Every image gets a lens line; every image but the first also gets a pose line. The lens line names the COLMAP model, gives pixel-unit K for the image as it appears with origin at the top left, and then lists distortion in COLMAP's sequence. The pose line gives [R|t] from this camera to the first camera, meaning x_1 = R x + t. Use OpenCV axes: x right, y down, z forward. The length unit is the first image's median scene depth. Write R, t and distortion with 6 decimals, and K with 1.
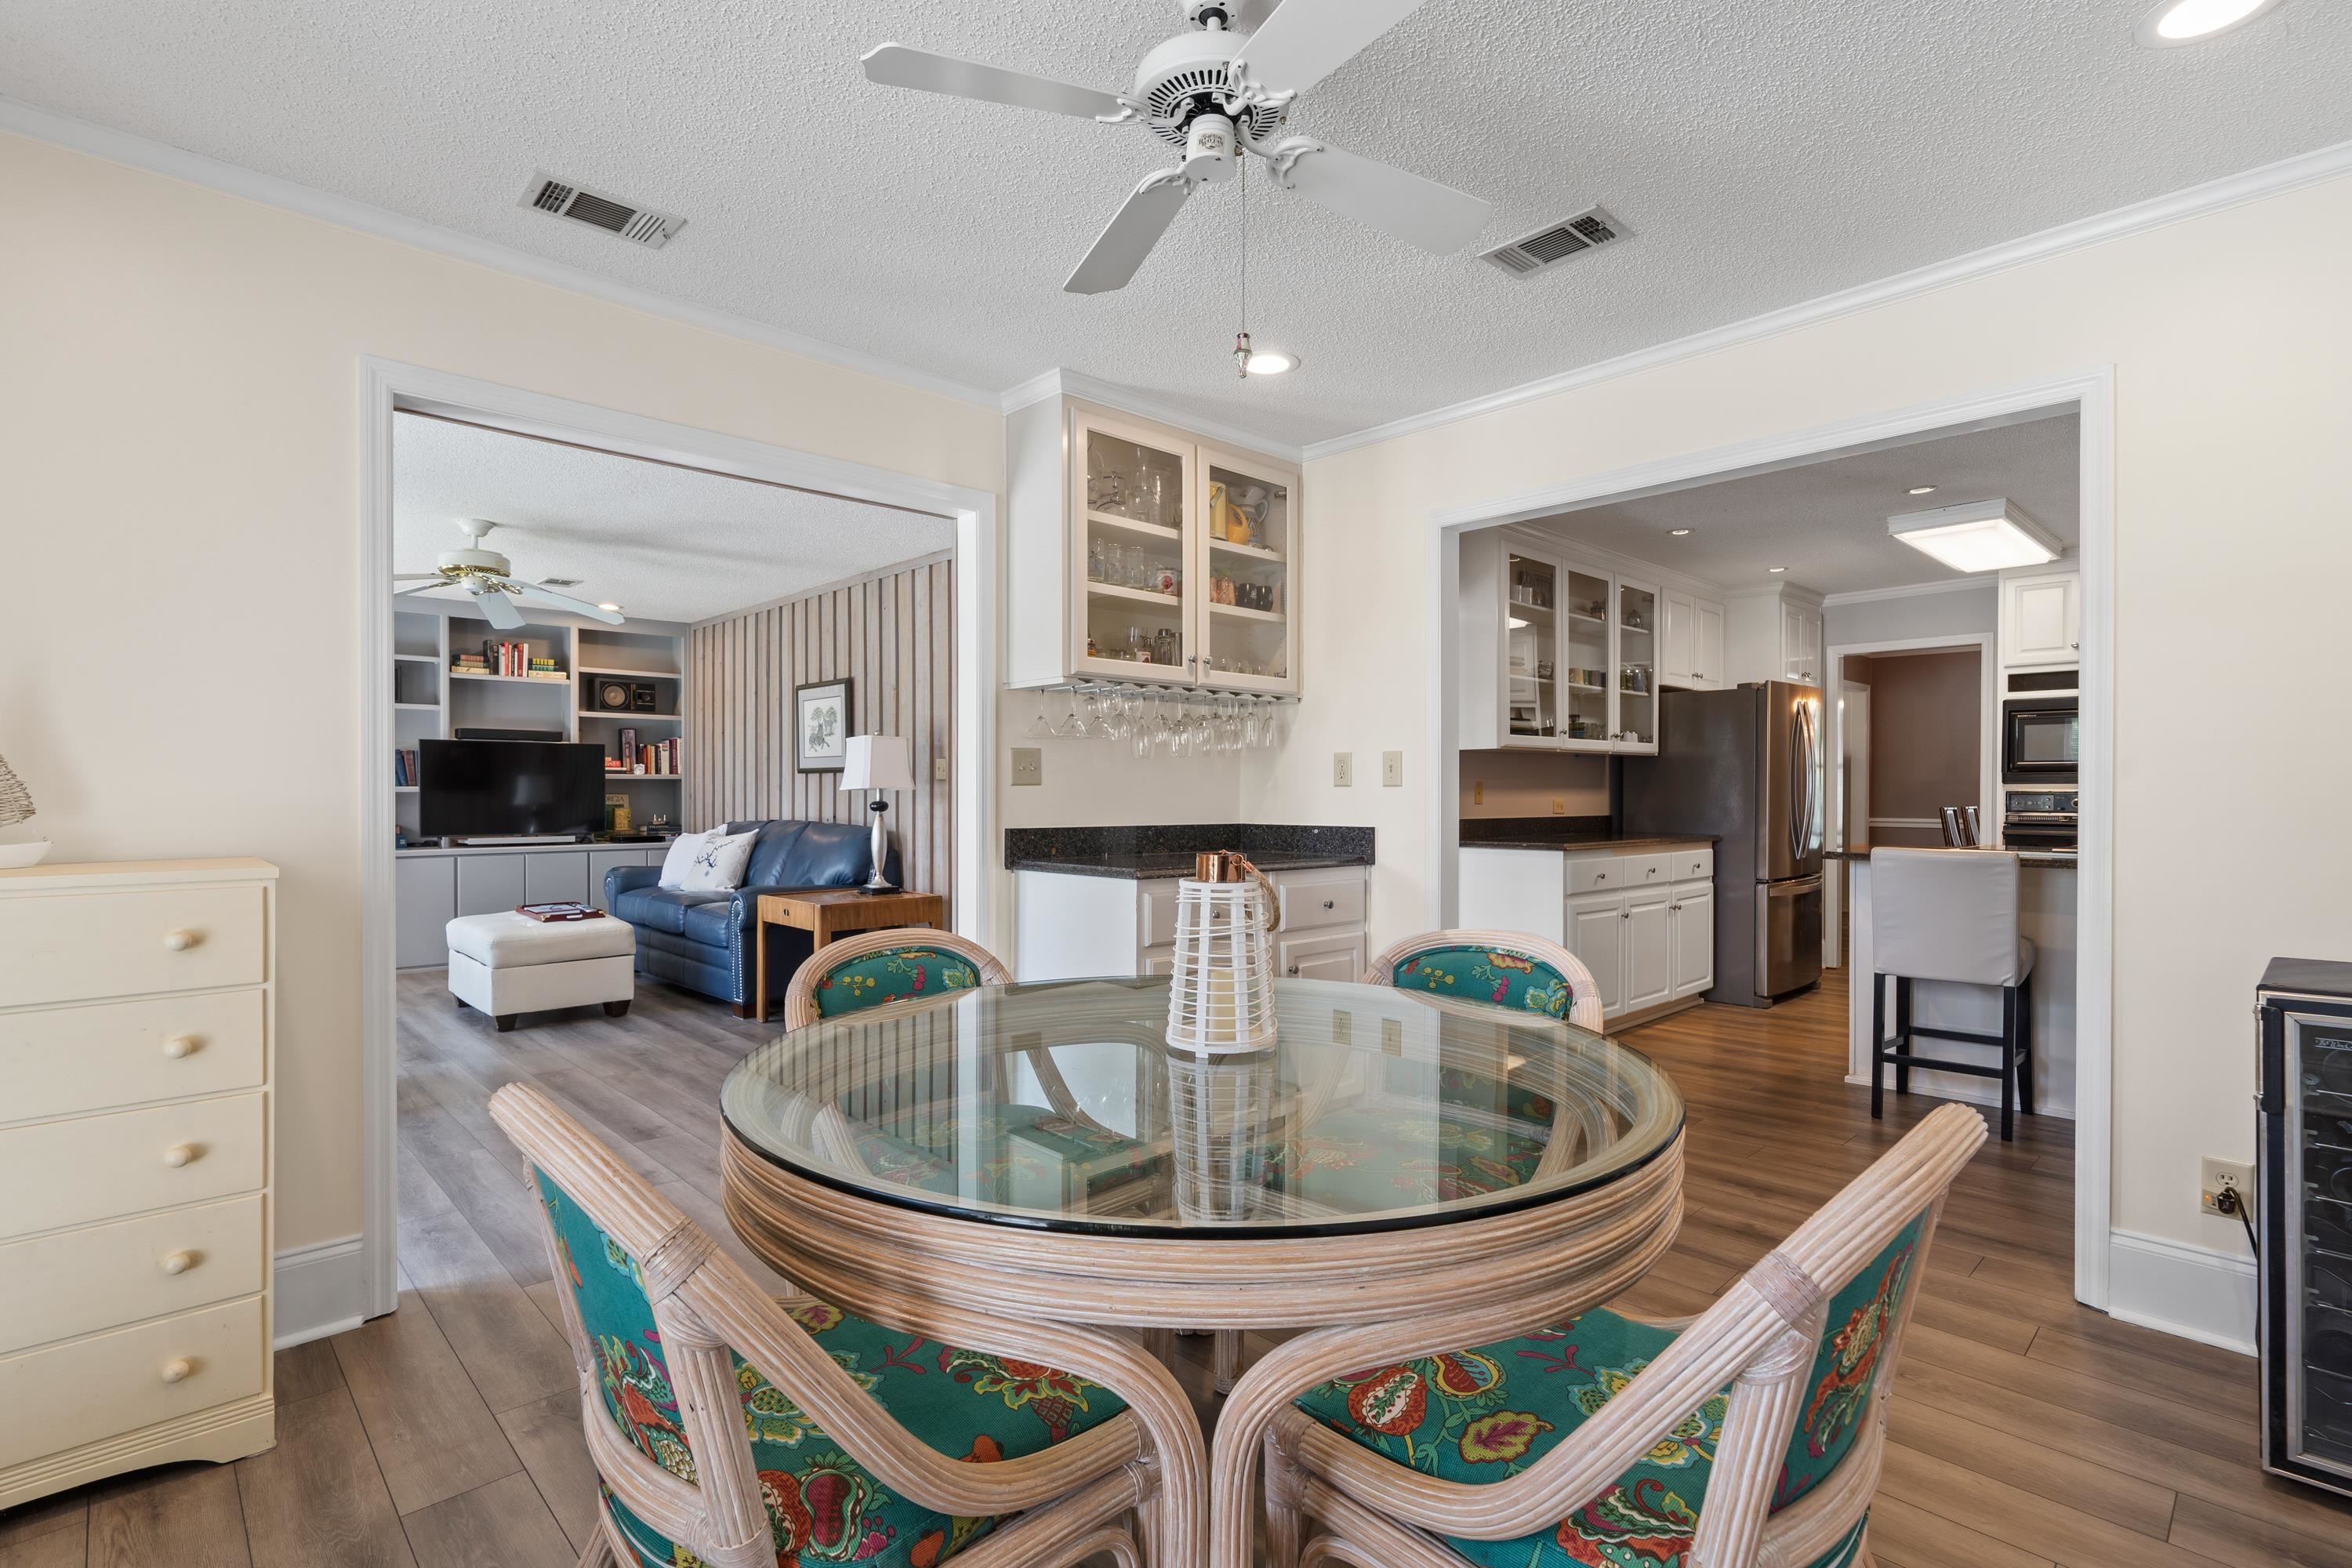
lens RADIAL K [[1103.5, 0, 1164.5], [0, 1103.5, 795.2], [0, 0, 1]] dist [0.001624, 0.000227]
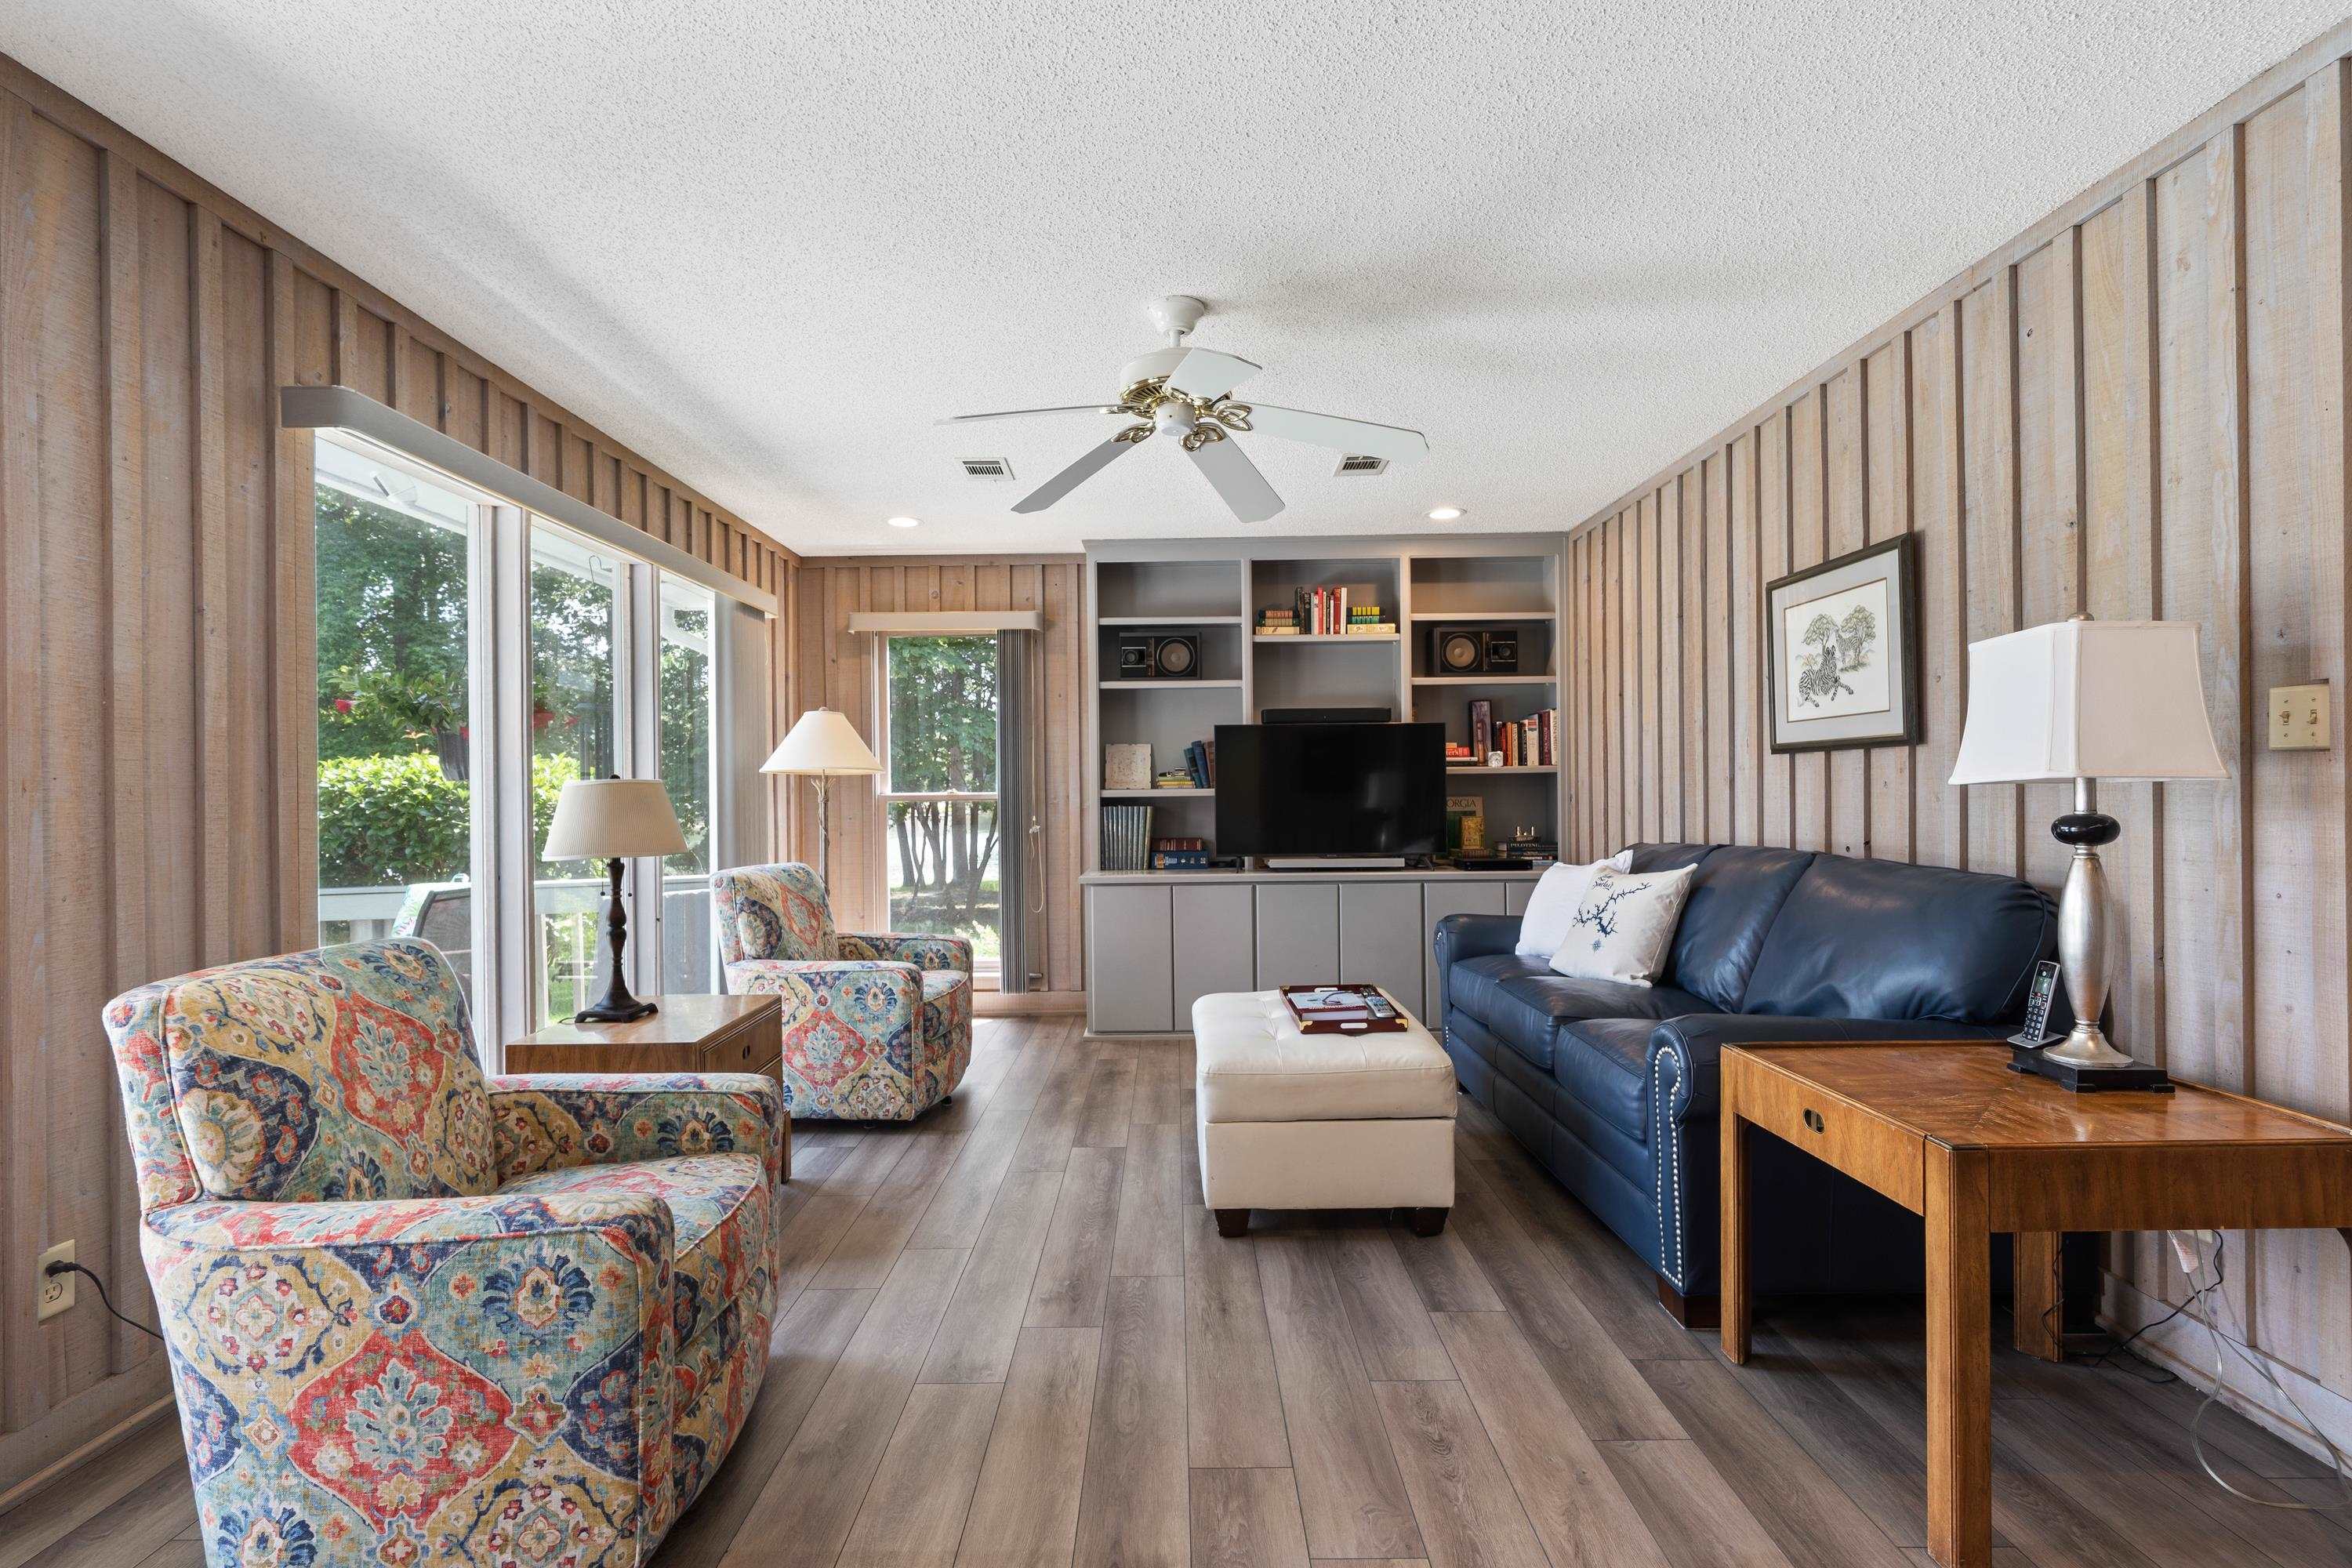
lens RADIAL K [[1103.5, 0, 1164.5], [0, 1103.5, 795.2], [0, 0, 1]] dist [0.001624, 0.000227]
pose [[0.720688, -0.007260, -0.693221, -0.175963], [0.008022, 0.999966, -0.002132, -0.001900], [0.693213, -0.004025, 0.720721, 0.425364]]
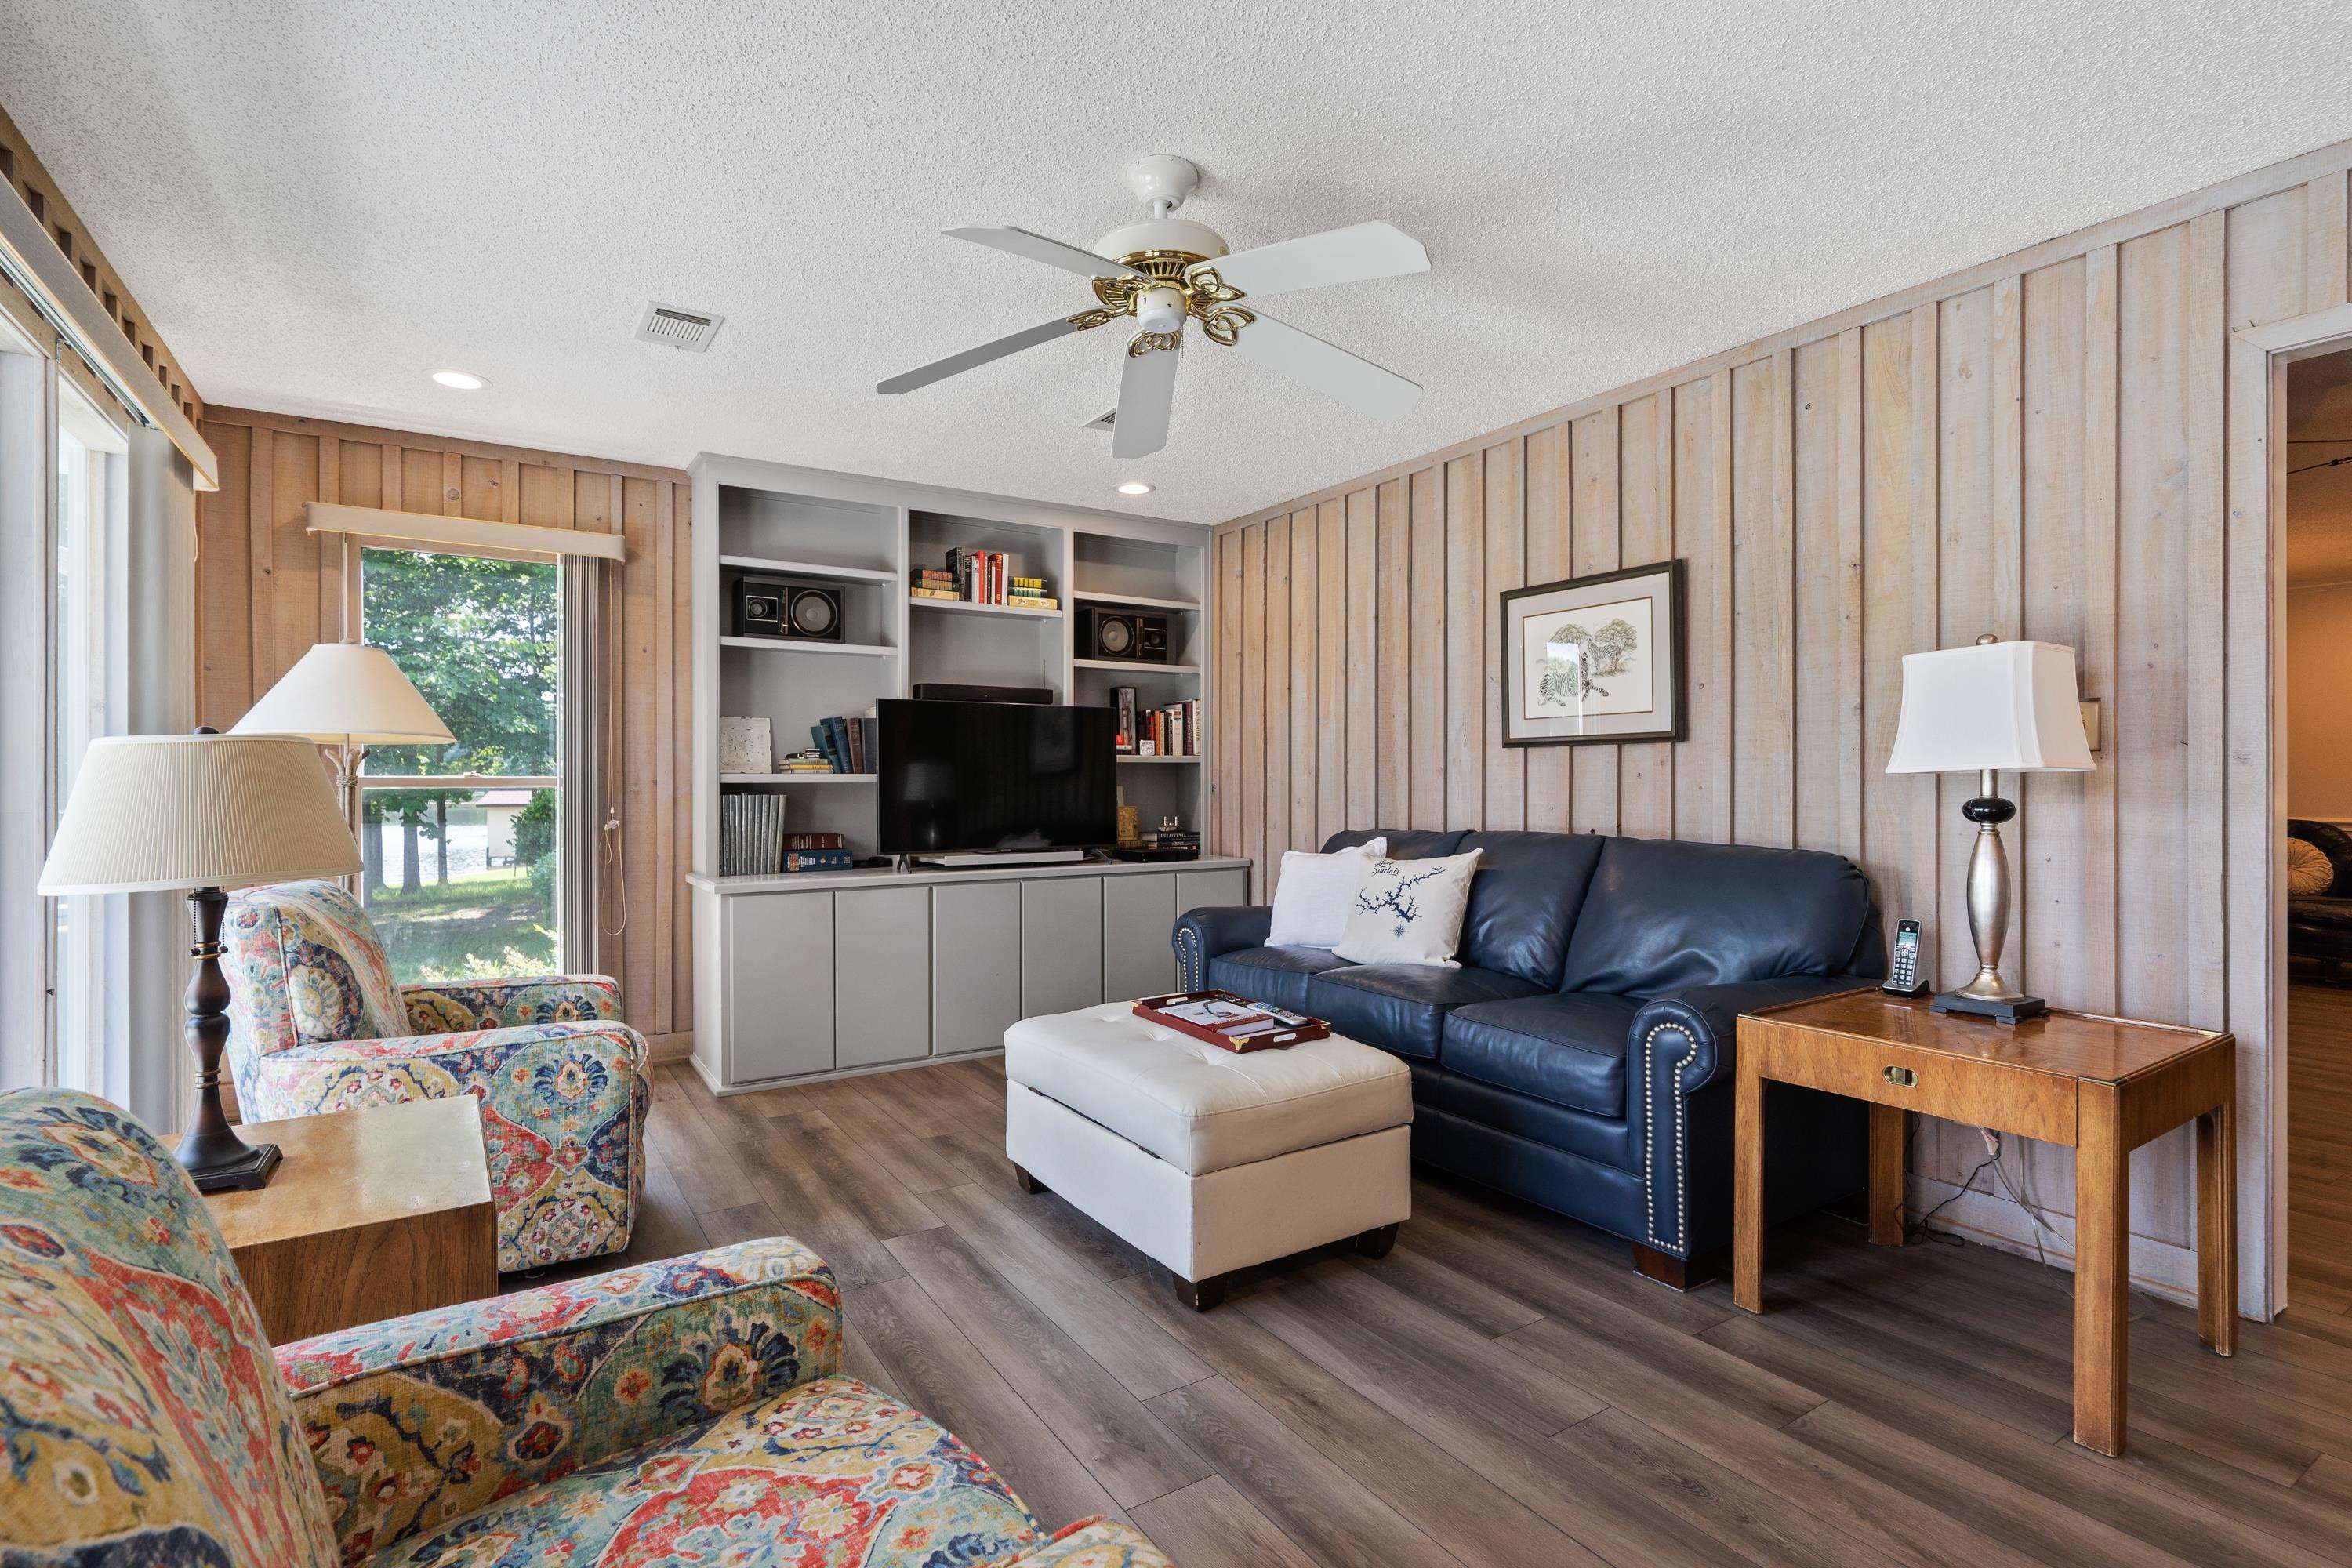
lens RADIAL K [[1109.6, 0, 1168.2], [0, 1109.6, 784.4], [0, 0, 1]] dist [0.001092, 0.000761]
pose [[0.981904, -0.002074, -0.189370, -0.382031], [0.001431, 0.999993, -0.003532, 0.000656], [0.189376, 0.003197, 0.981899, 0.399632]]
